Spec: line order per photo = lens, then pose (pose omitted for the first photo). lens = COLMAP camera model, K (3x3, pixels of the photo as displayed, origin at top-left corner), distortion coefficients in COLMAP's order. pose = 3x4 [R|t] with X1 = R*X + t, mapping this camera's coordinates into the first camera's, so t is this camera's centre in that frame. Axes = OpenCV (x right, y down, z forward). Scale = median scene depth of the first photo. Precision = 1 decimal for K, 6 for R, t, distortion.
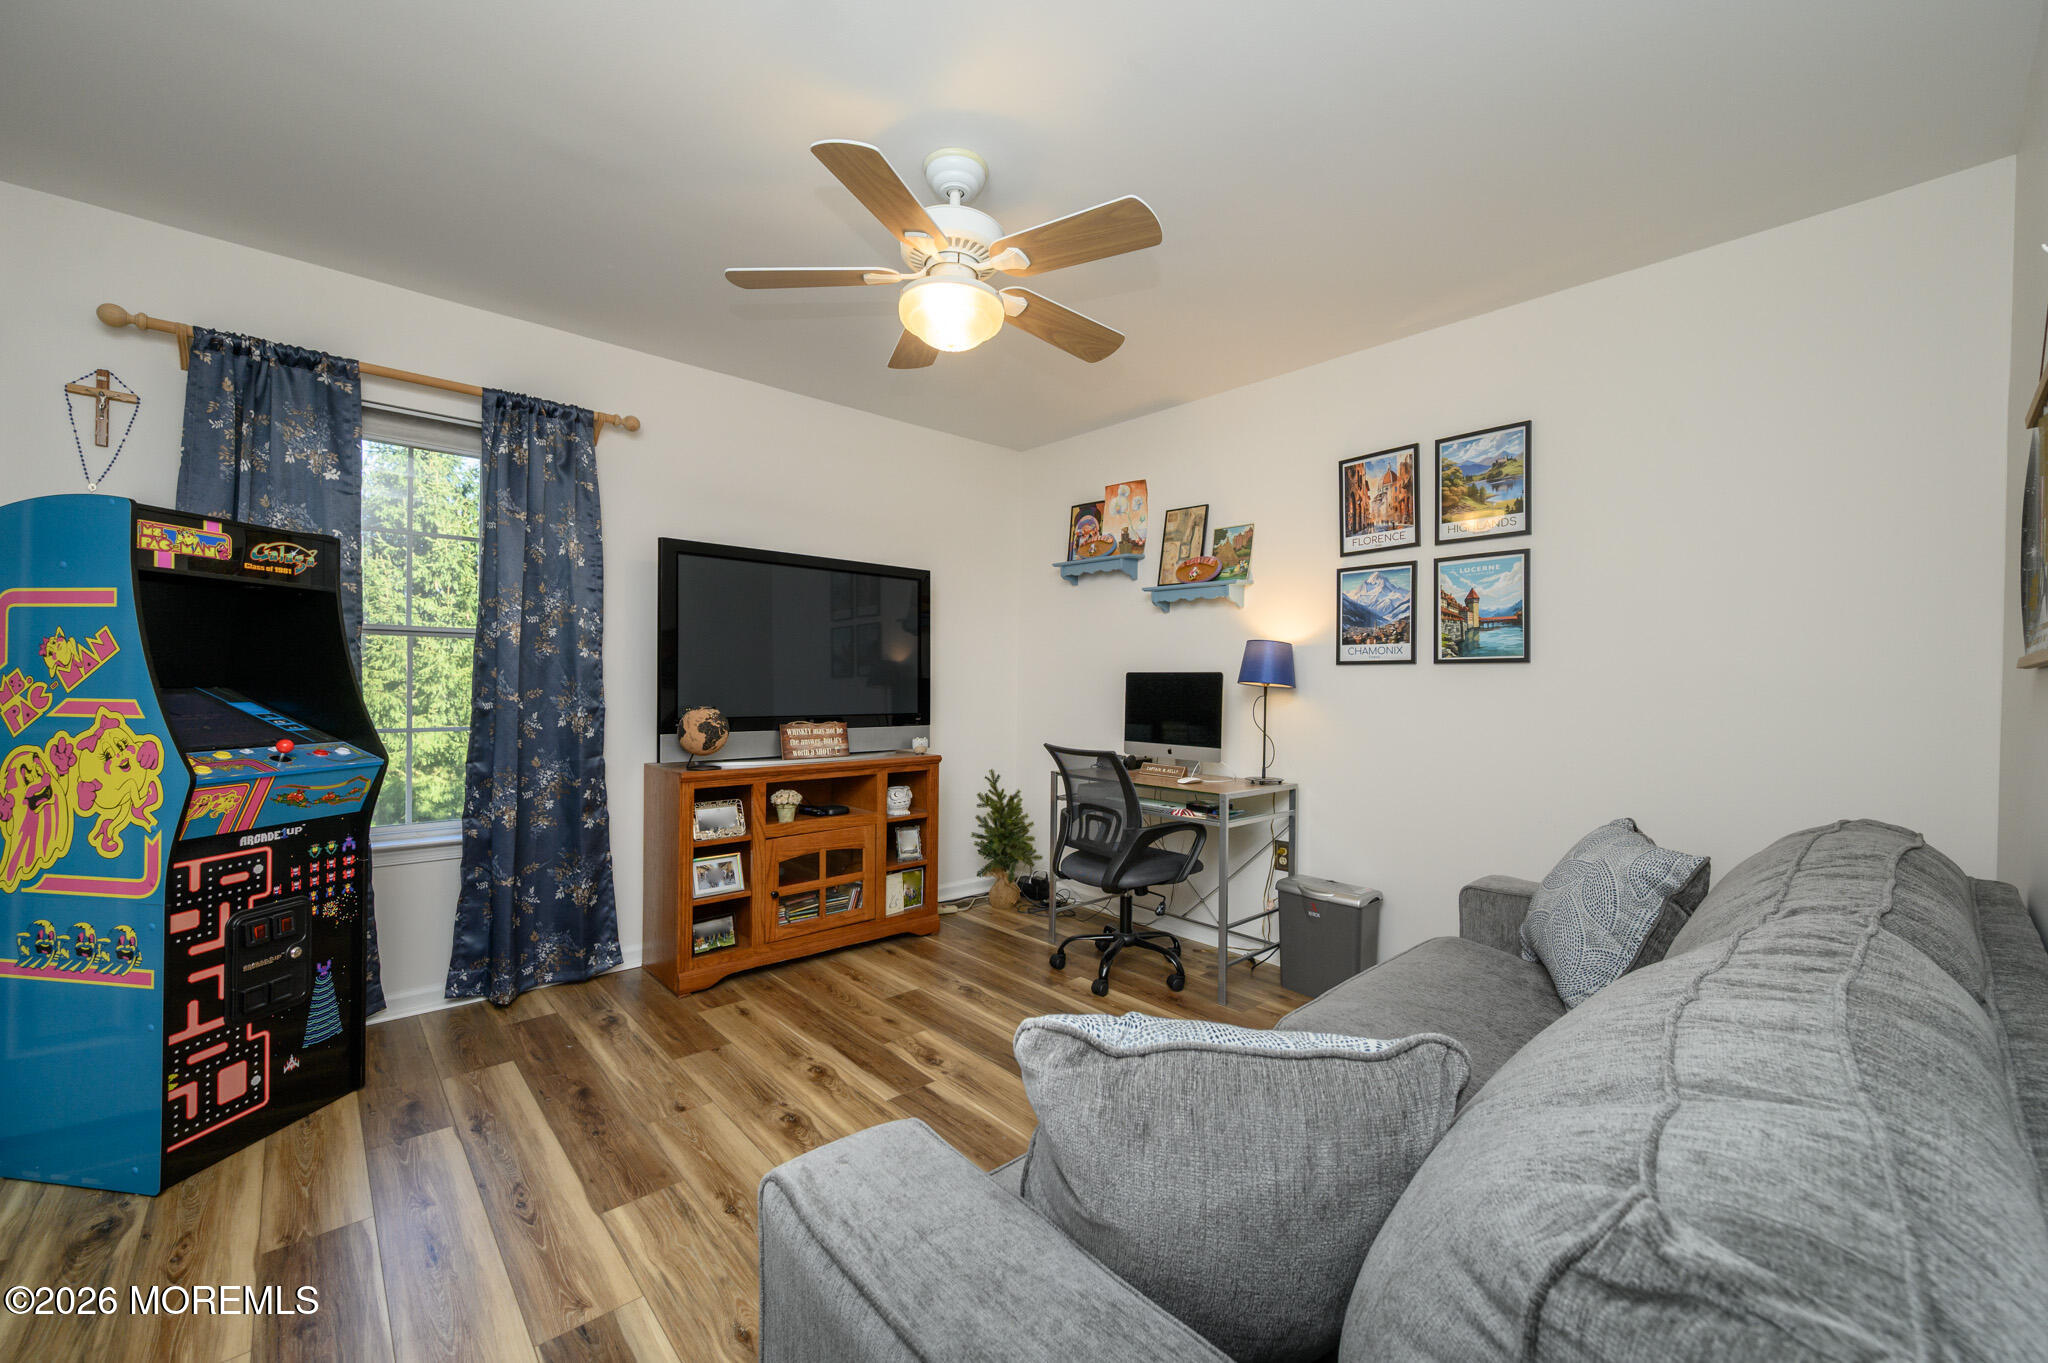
lens RADIAL K [[805.9, 0, 1024.0], [0, 805.9, 681.5], [0, 0, 1]] dist [-0.002621, -0.000493]
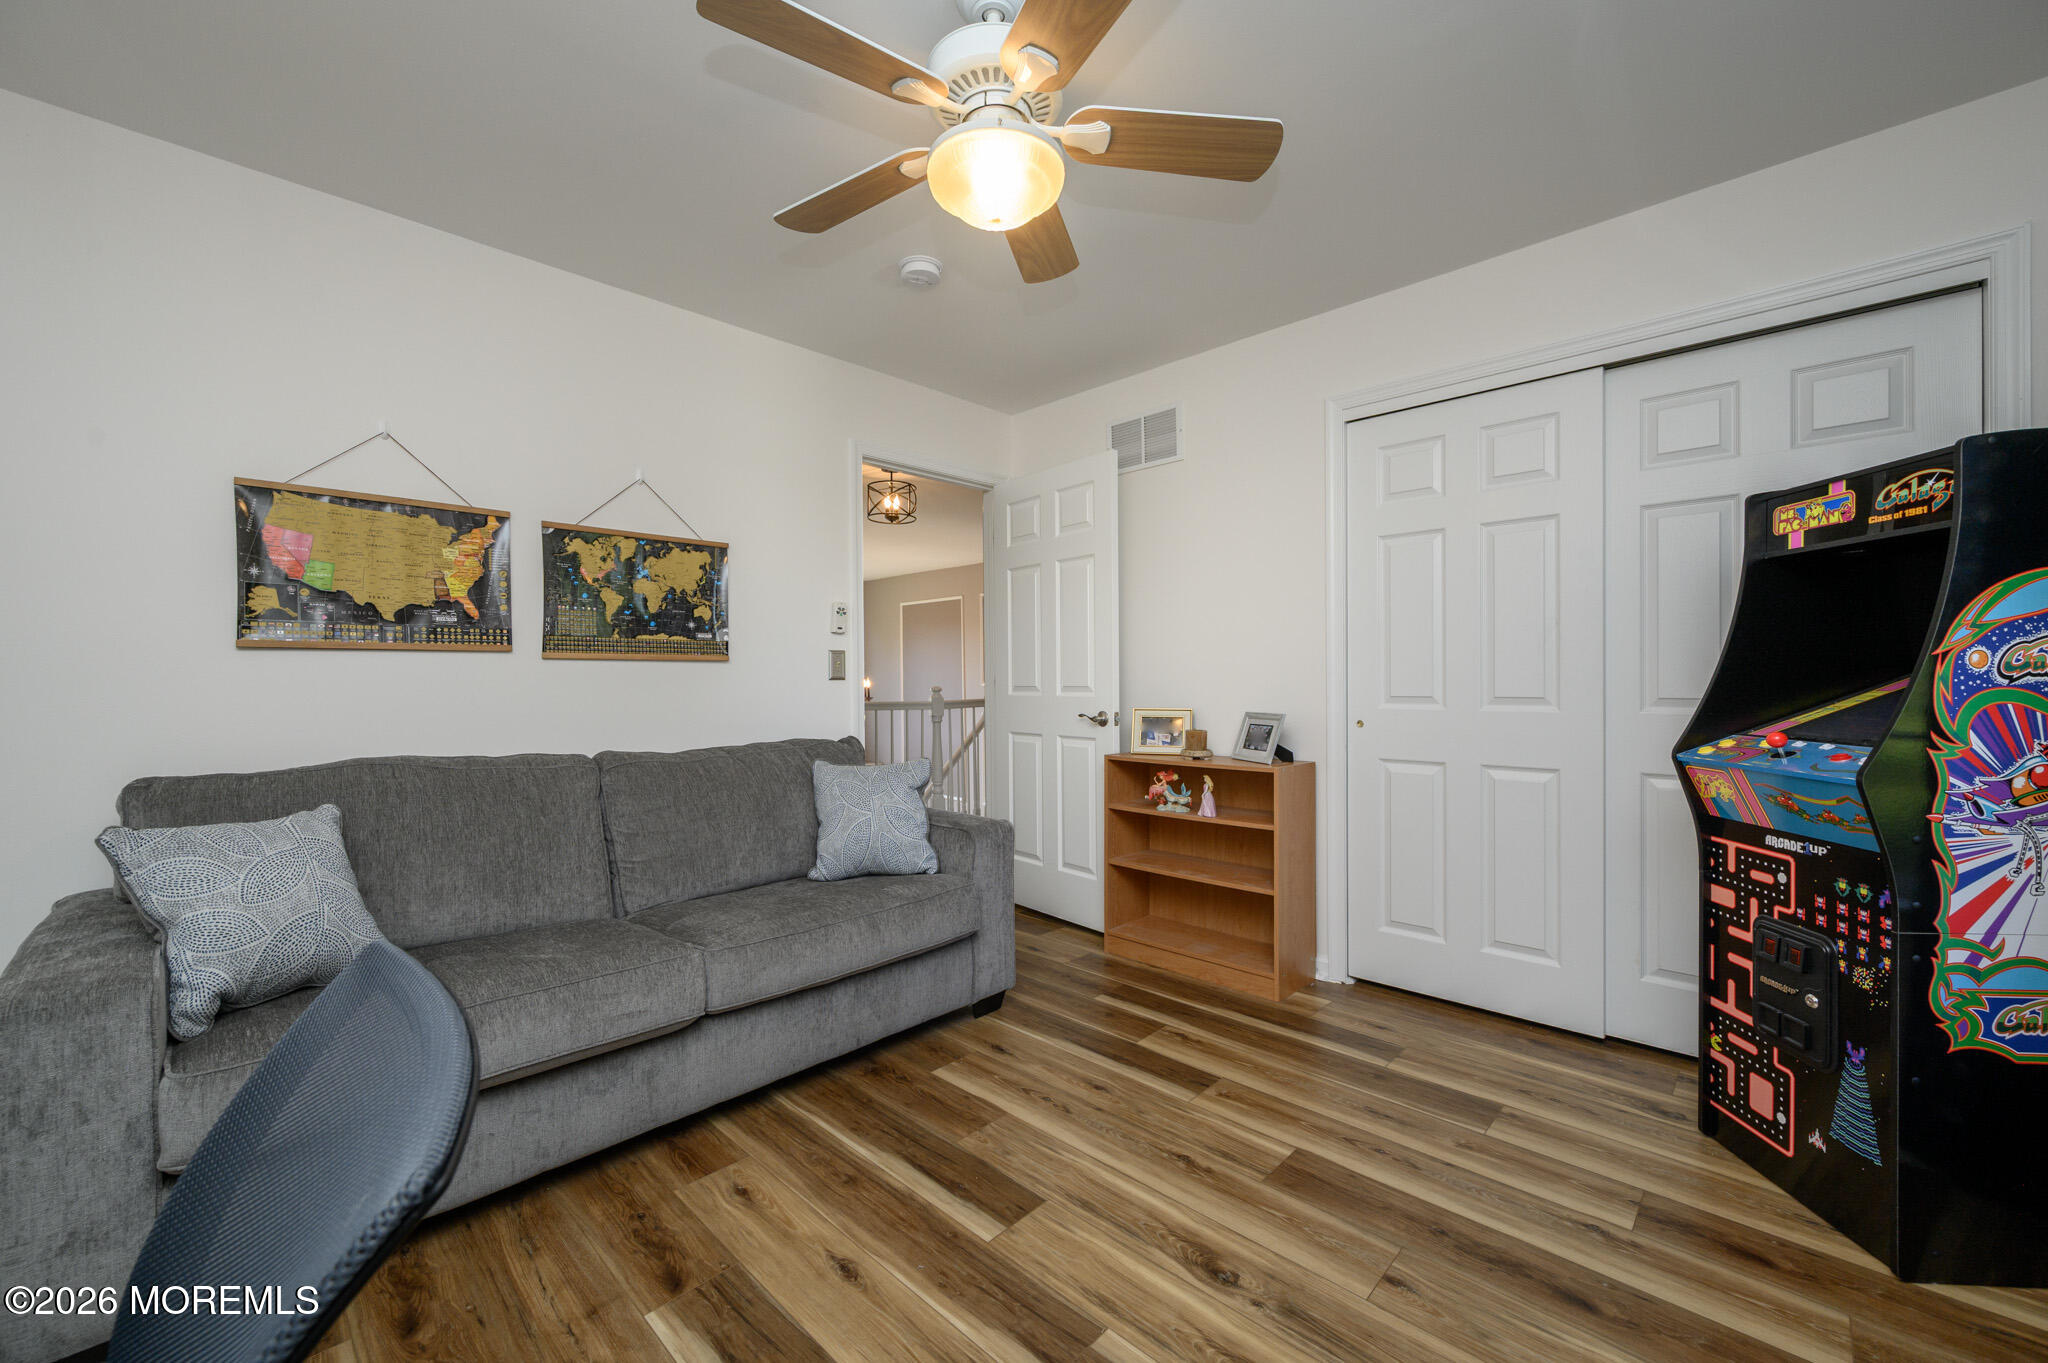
lens RADIAL K [[805.9, 0, 1024.0], [0, 805.9, 681.5], [0, 0, 1]] dist [-0.002621, -0.000493]
pose [[-0.998008, -0.006948, -0.062702, -0.072612], [-0.007308, 0.999958, 0.005525, 0.020640], [0.062661, 0.005972, -0.998017, 1.839600]]
